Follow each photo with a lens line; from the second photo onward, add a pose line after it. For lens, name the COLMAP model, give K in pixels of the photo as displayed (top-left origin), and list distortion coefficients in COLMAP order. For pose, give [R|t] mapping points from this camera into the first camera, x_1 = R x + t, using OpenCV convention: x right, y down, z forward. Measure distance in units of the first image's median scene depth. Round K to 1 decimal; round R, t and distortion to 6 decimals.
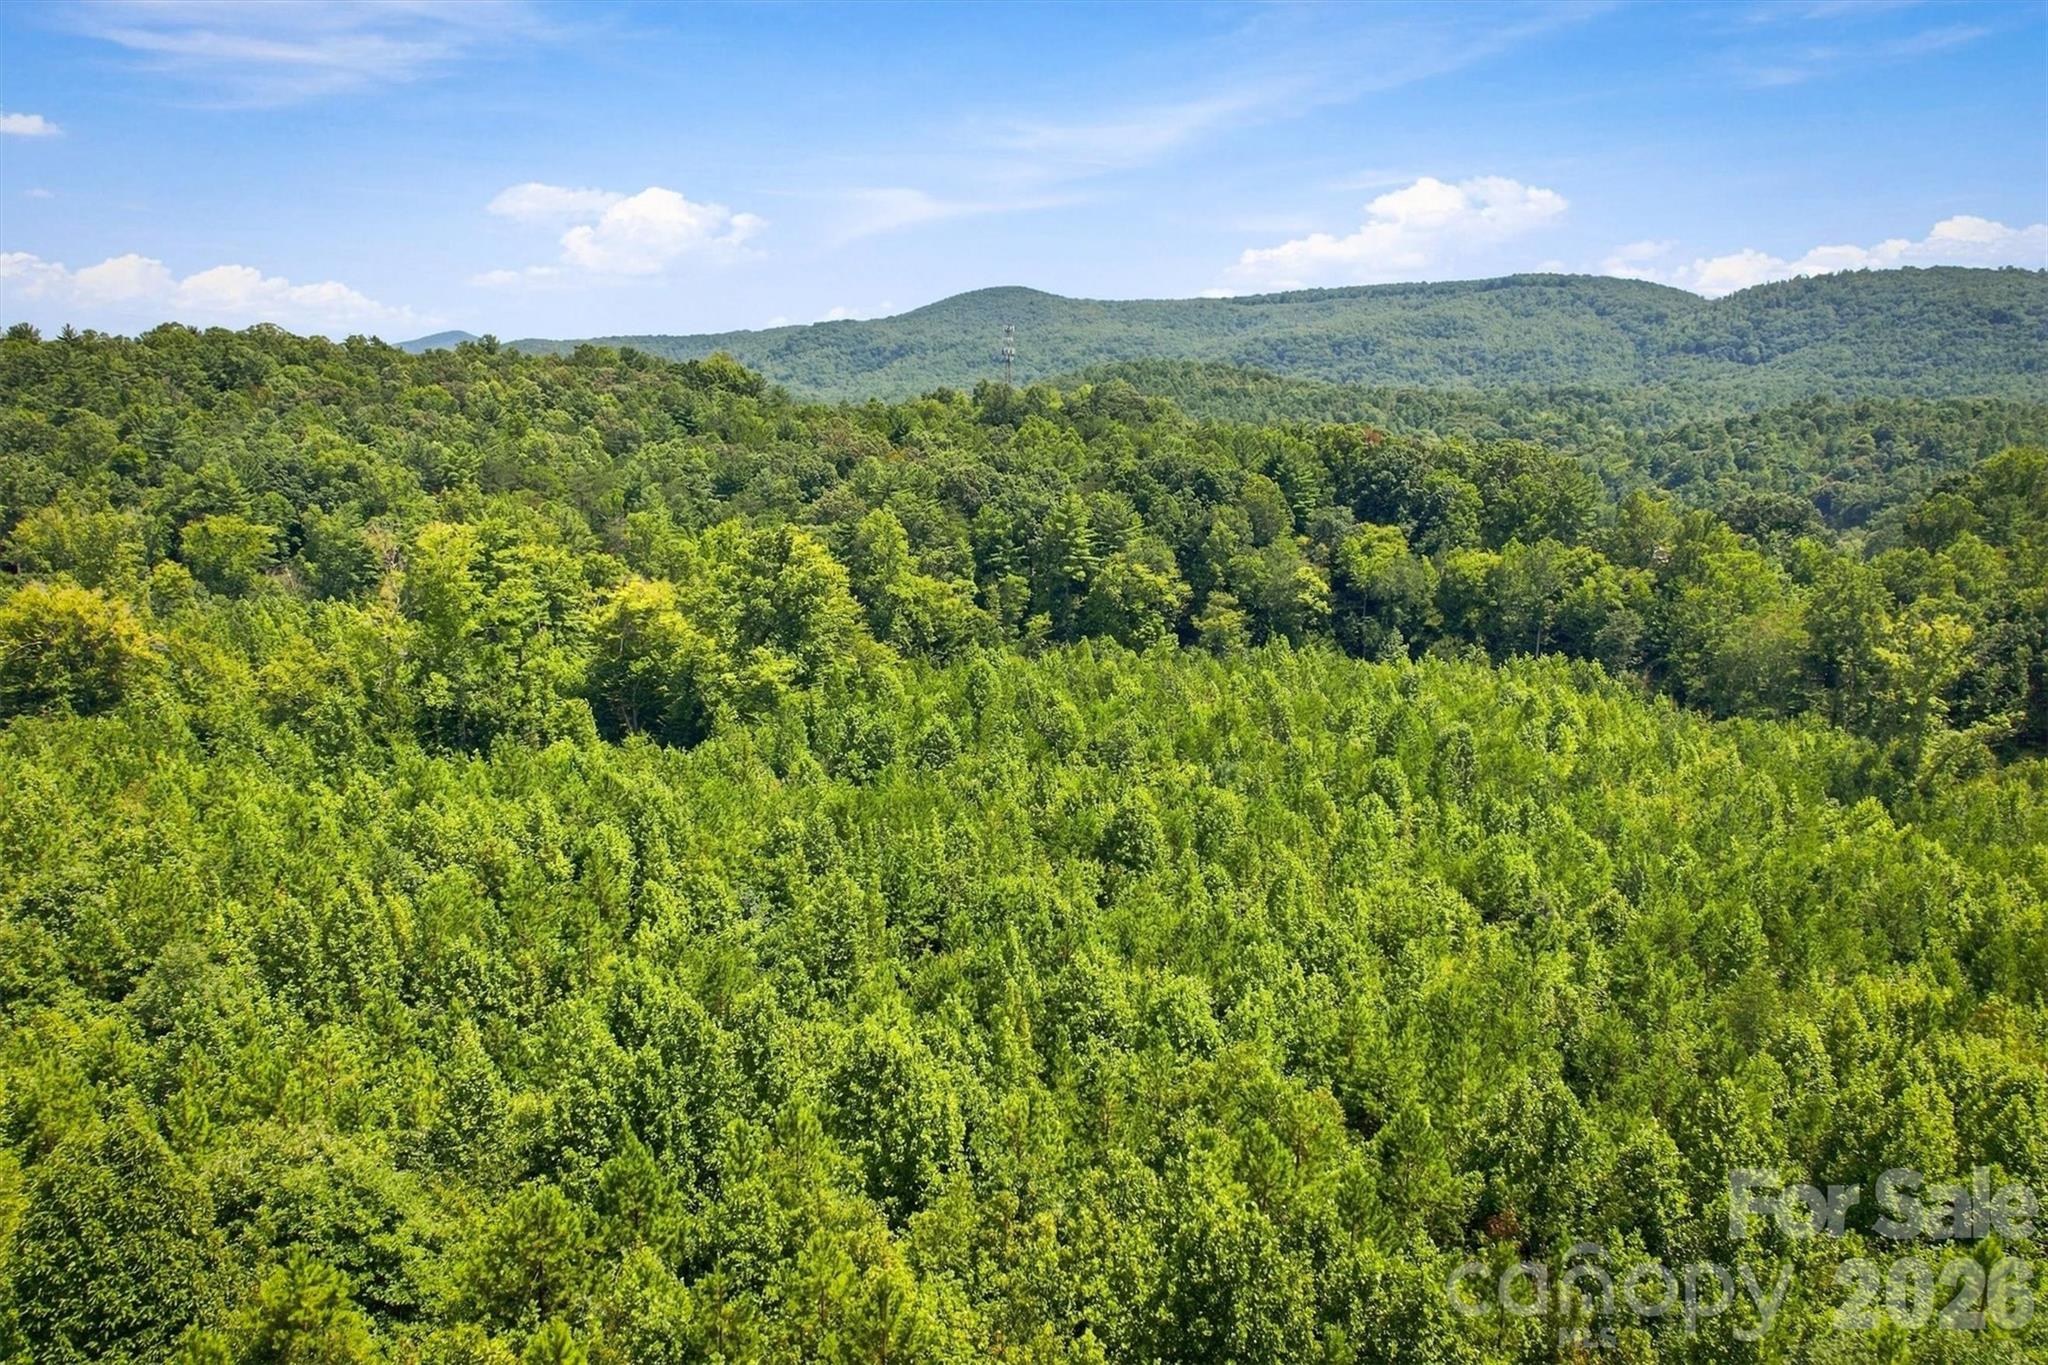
lens RADIAL K [[1433.8, 0, 1019.9], [0, 1433.8, 672.5], [0, 0, 1]] dist [-0.034706, 0.007950]
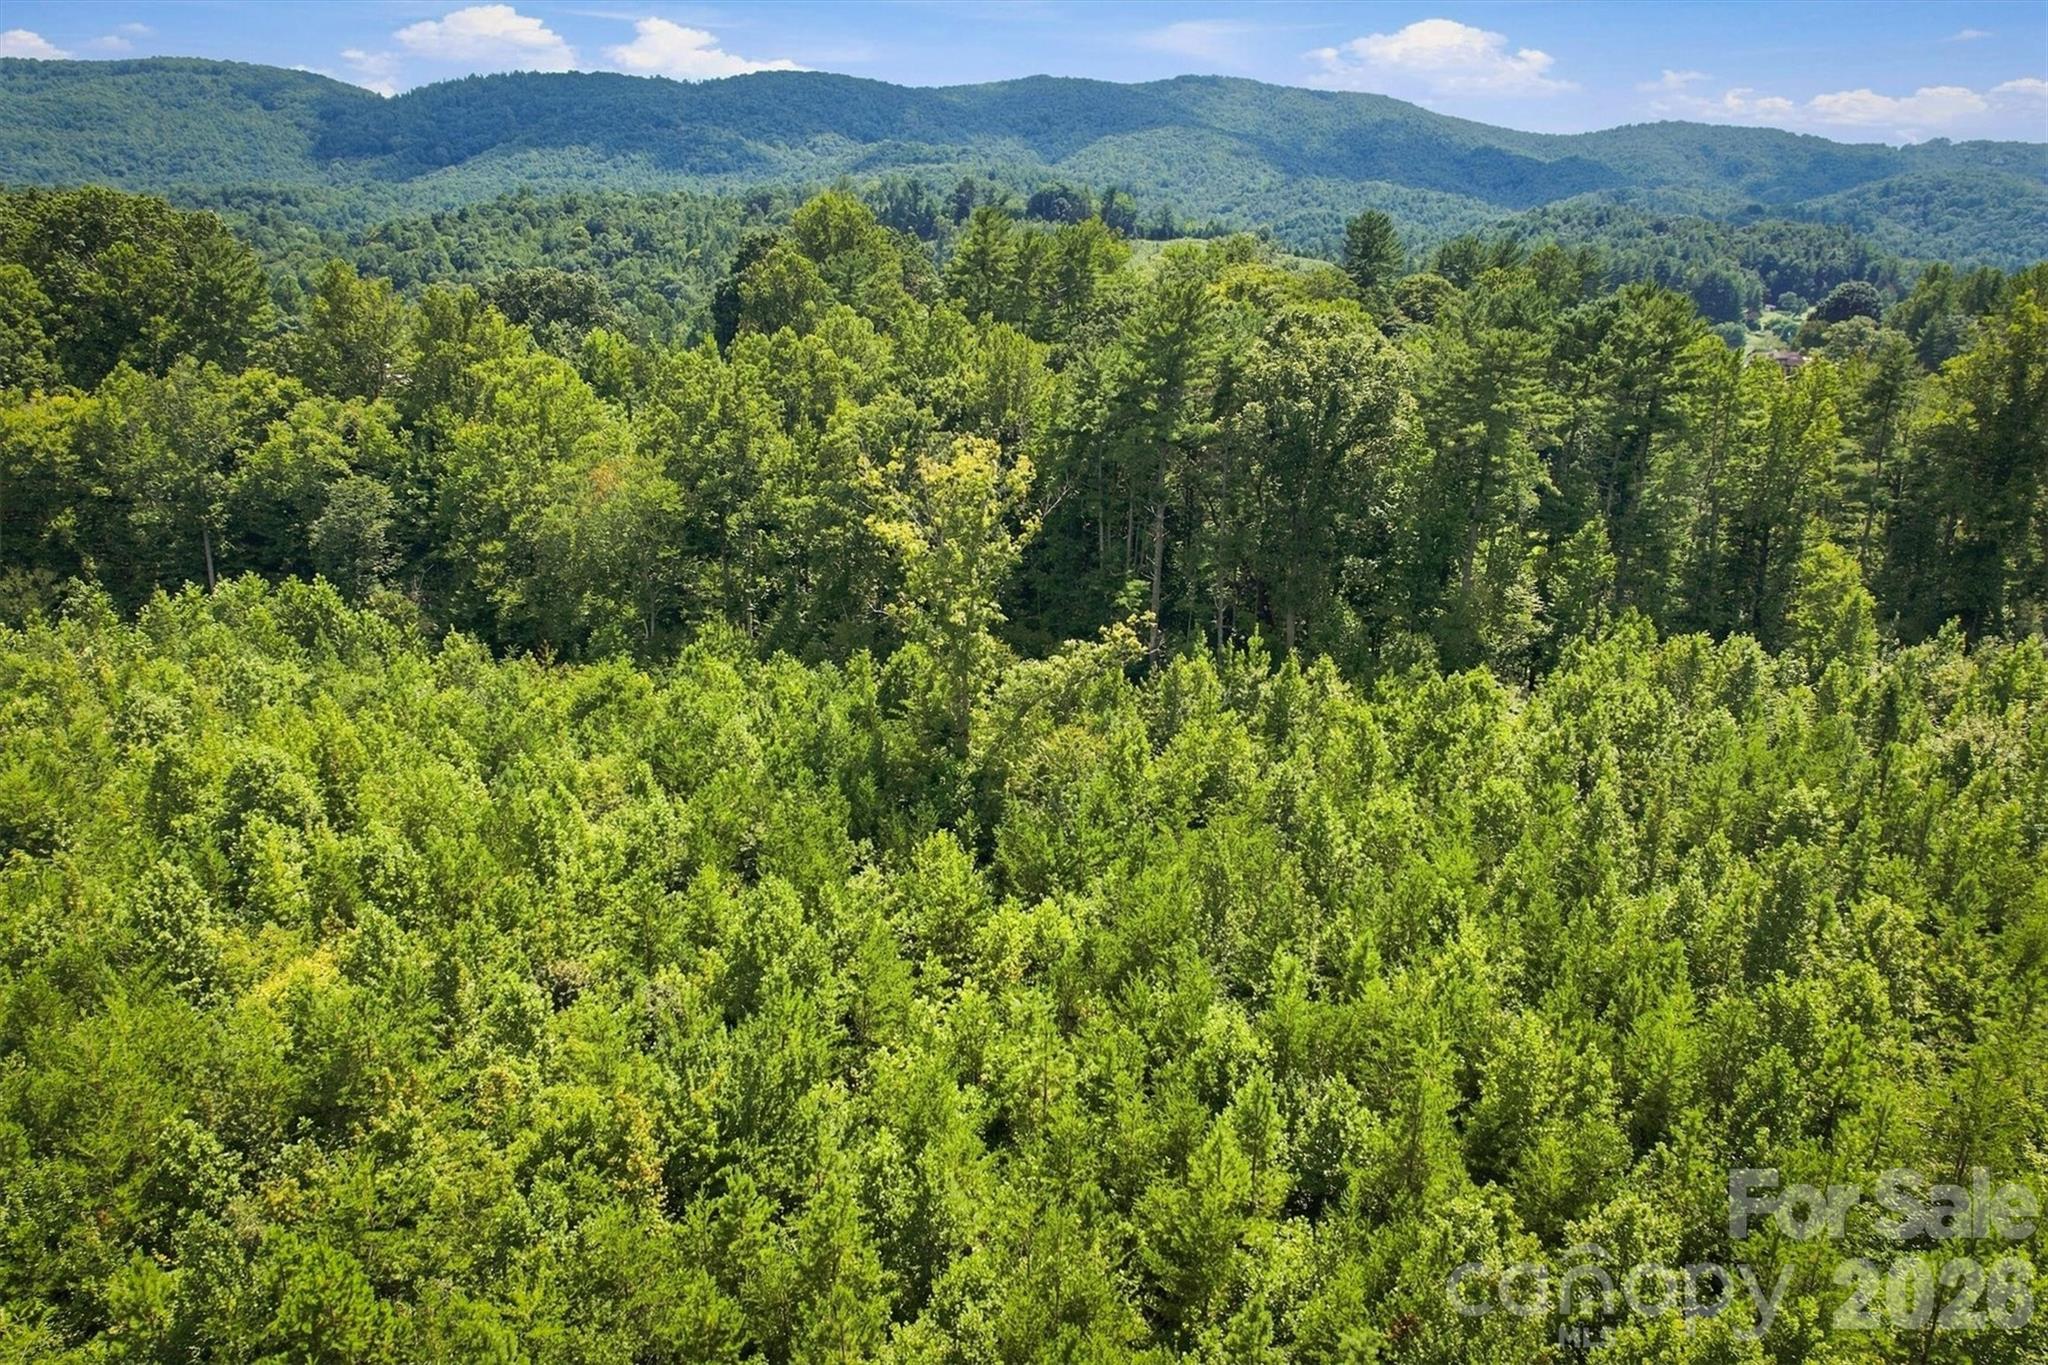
lens RADIAL K [[1433.8, 0, 1019.9], [0, 1433.8, 672.5], [0, 0, 1]] dist [-0.034706, 0.007950]
pose [[0.670842, -0.223687, 0.707061, 0.202361], [0.135184, 0.974336, 0.179983, -0.036520], [-0.729176, -0.025157, 0.683864, 0.459931]]
